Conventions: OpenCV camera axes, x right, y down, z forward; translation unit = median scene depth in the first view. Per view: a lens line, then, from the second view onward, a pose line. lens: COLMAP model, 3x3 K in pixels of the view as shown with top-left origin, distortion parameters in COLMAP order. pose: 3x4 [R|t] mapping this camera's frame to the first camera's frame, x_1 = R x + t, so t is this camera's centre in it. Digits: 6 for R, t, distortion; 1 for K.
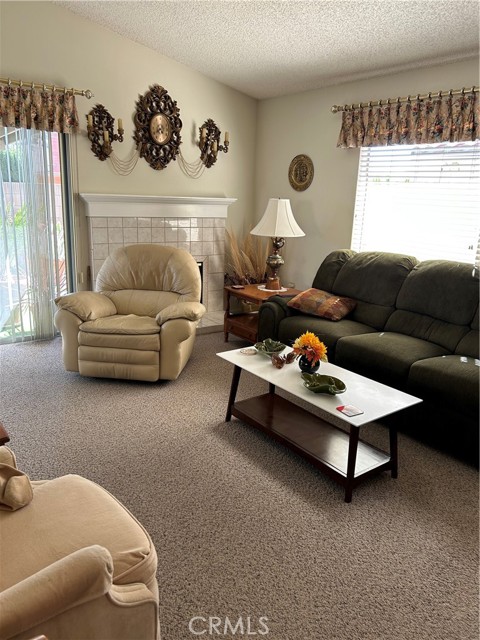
lens RADIAL K [[475.4, 0, 237.5], [0, 475.4, 318.6], [0, 0, 1]] dist [0.028593, -0.040539]
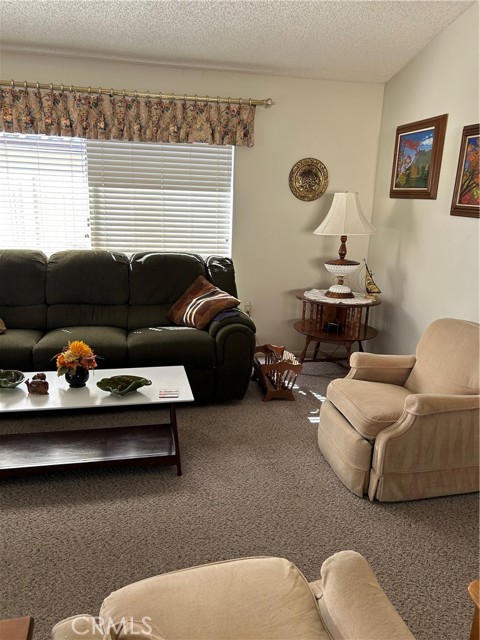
lens RADIAL K [[475.4, 0, 238.7], [0, 475.4, 320.0], [0, 0, 1]] dist [0.028593, -0.040539]
pose [[0.412416, -0.239827, 0.878861, -0.379628], [0.210159, 0.963750, 0.164373, -0.070284], [-0.886423, 0.116910, 0.447868, 0.225382]]
